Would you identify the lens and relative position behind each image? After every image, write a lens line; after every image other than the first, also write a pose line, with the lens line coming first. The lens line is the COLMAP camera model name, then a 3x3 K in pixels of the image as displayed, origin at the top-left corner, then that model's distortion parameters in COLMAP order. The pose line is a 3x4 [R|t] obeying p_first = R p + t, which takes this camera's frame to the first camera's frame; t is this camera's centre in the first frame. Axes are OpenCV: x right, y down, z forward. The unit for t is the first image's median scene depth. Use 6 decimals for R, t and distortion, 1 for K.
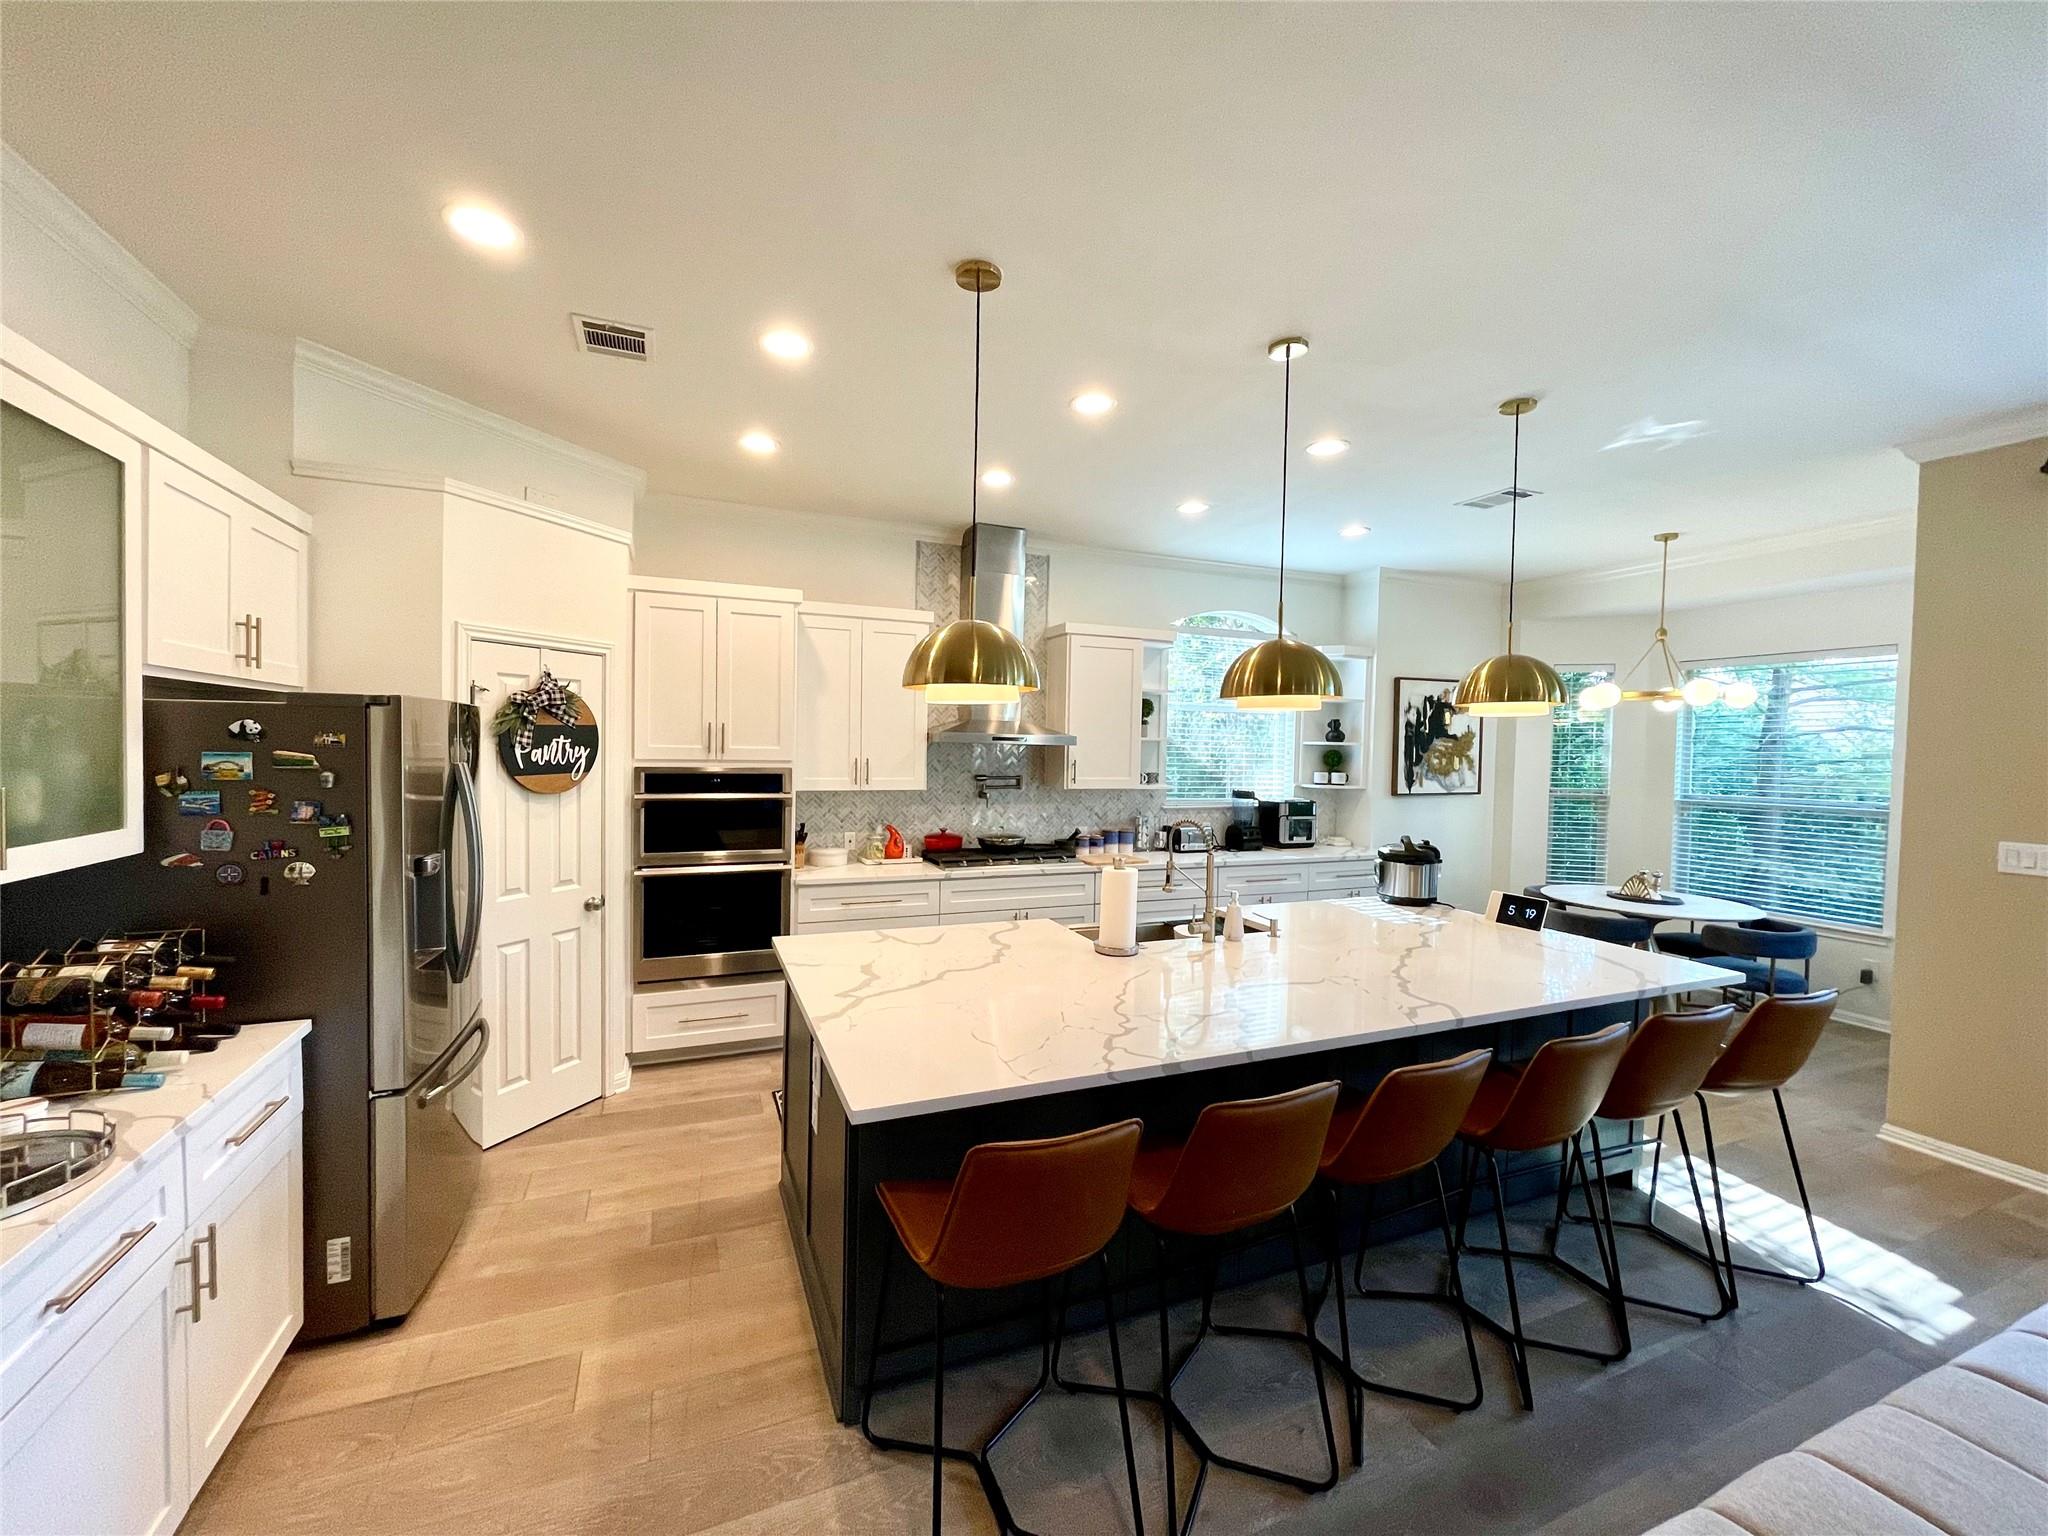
lens RADIAL K [[819.2, 0, 1016.2], [0, 819.2, 766.5], [0, 0, 1]] dist [-0.000823, -0.000667]
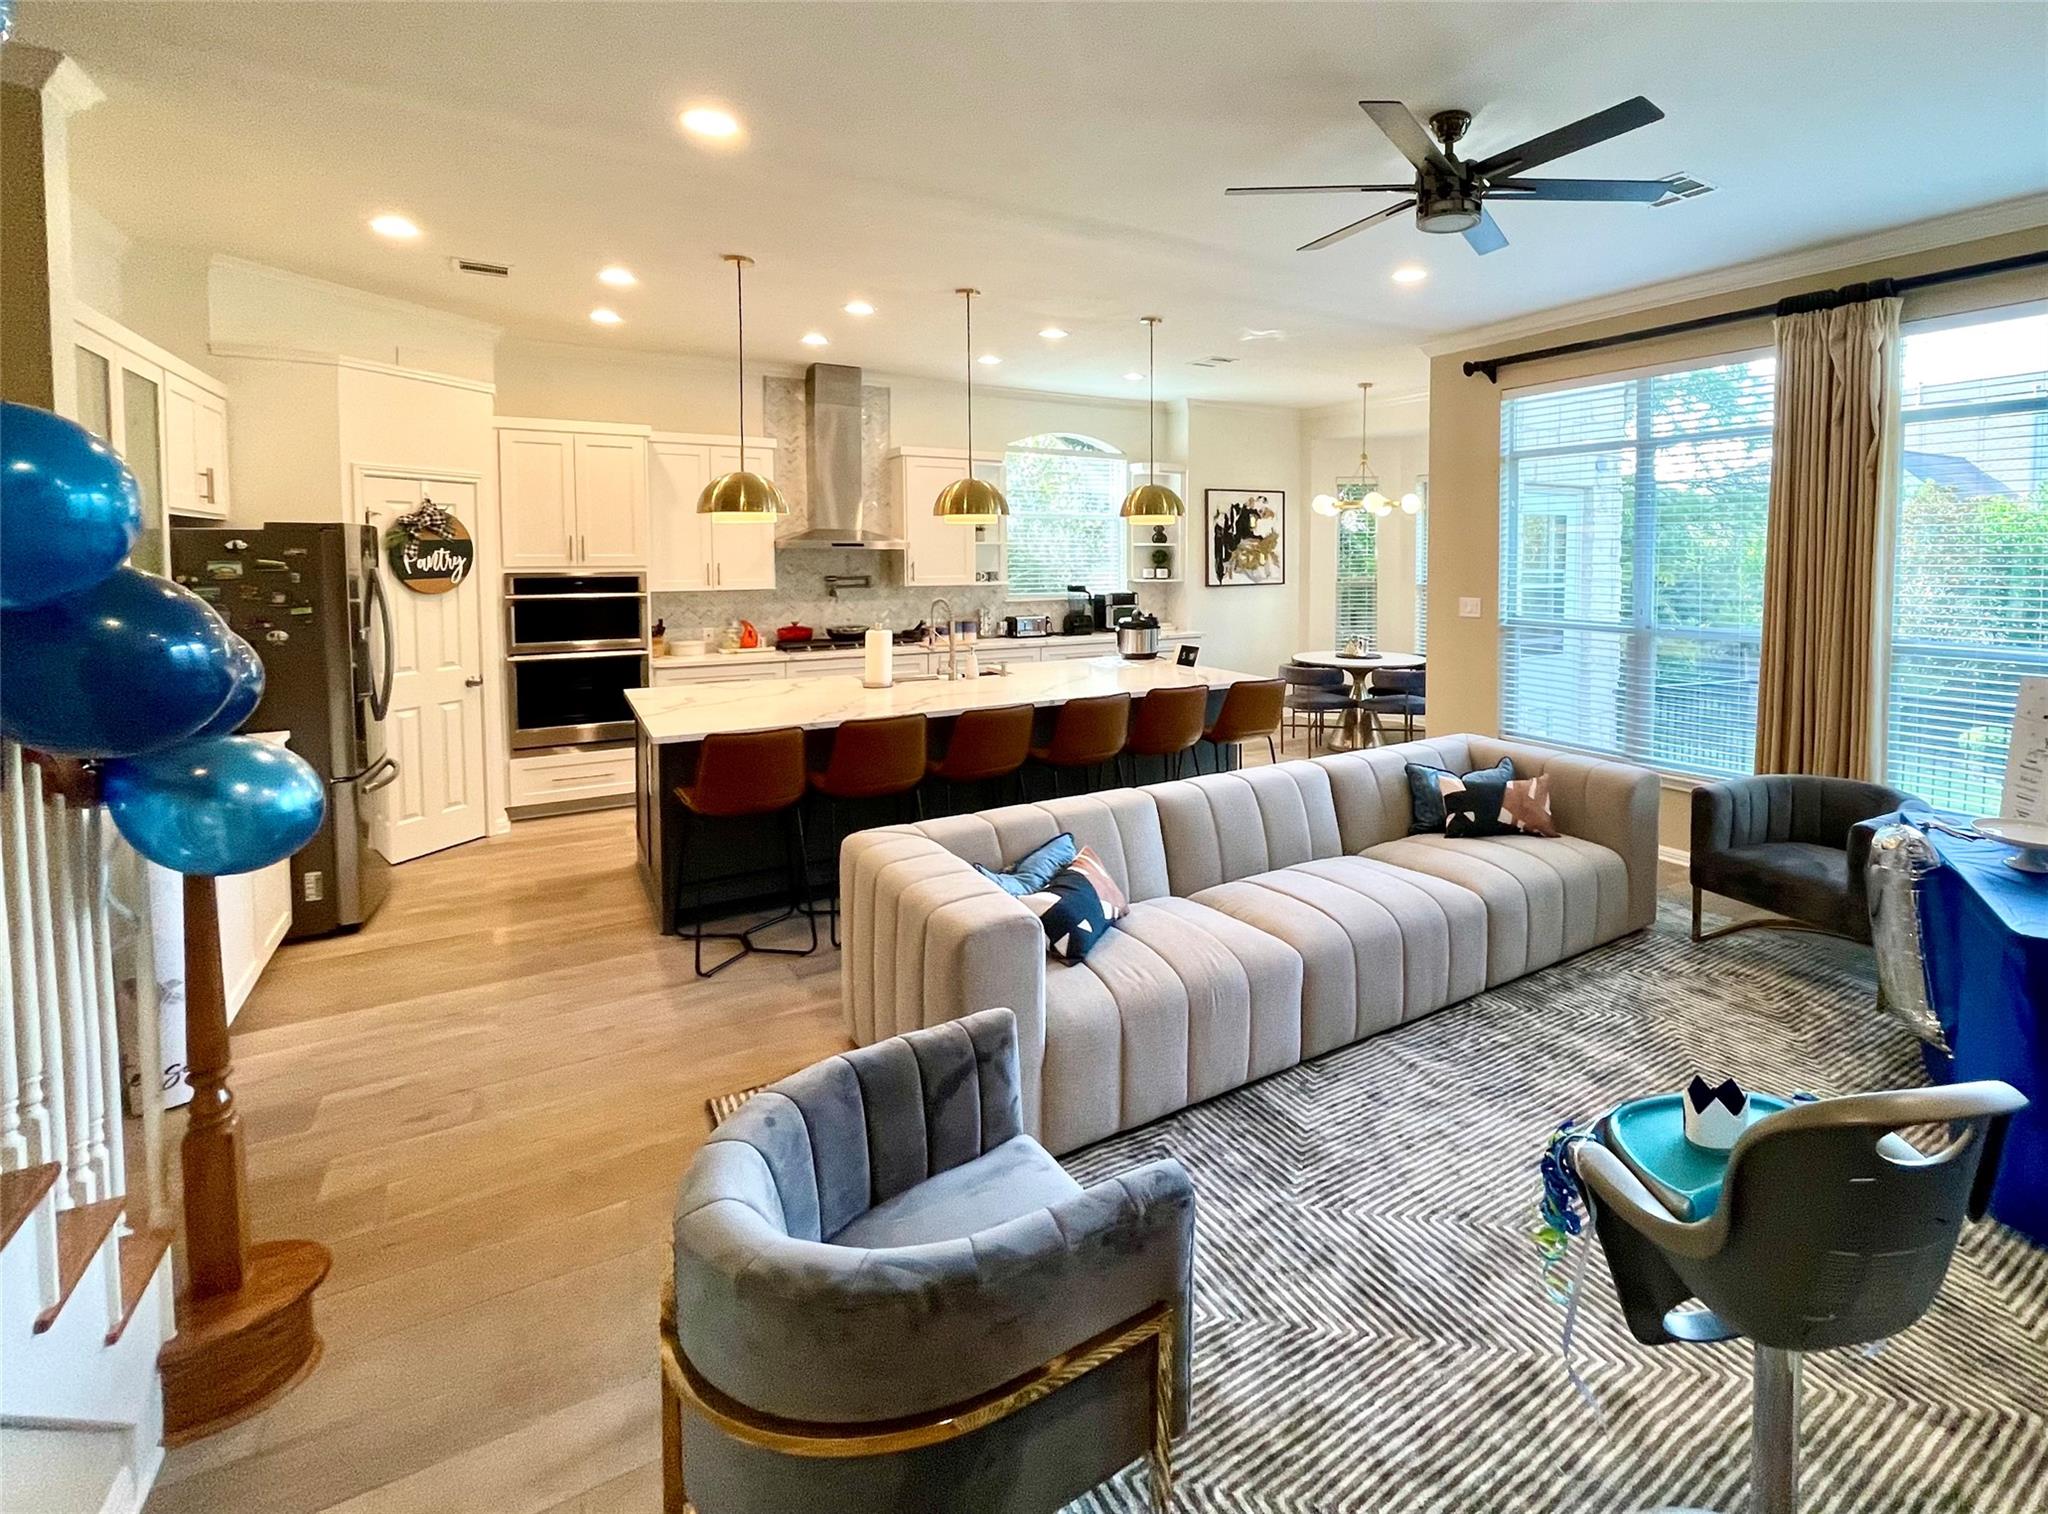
lens RADIAL K [[953.8, 0, 1190.4], [0, 953.8, 593.5], [0, 0, 1]] dist [-0.005311, 0.001507]
pose [[0.978195, -0.028283, 0.205755, 0.211051], [0.024667, 0.999493, 0.020117, 0.023793], [-0.206220, -0.014603, 0.978397, -0.520507]]
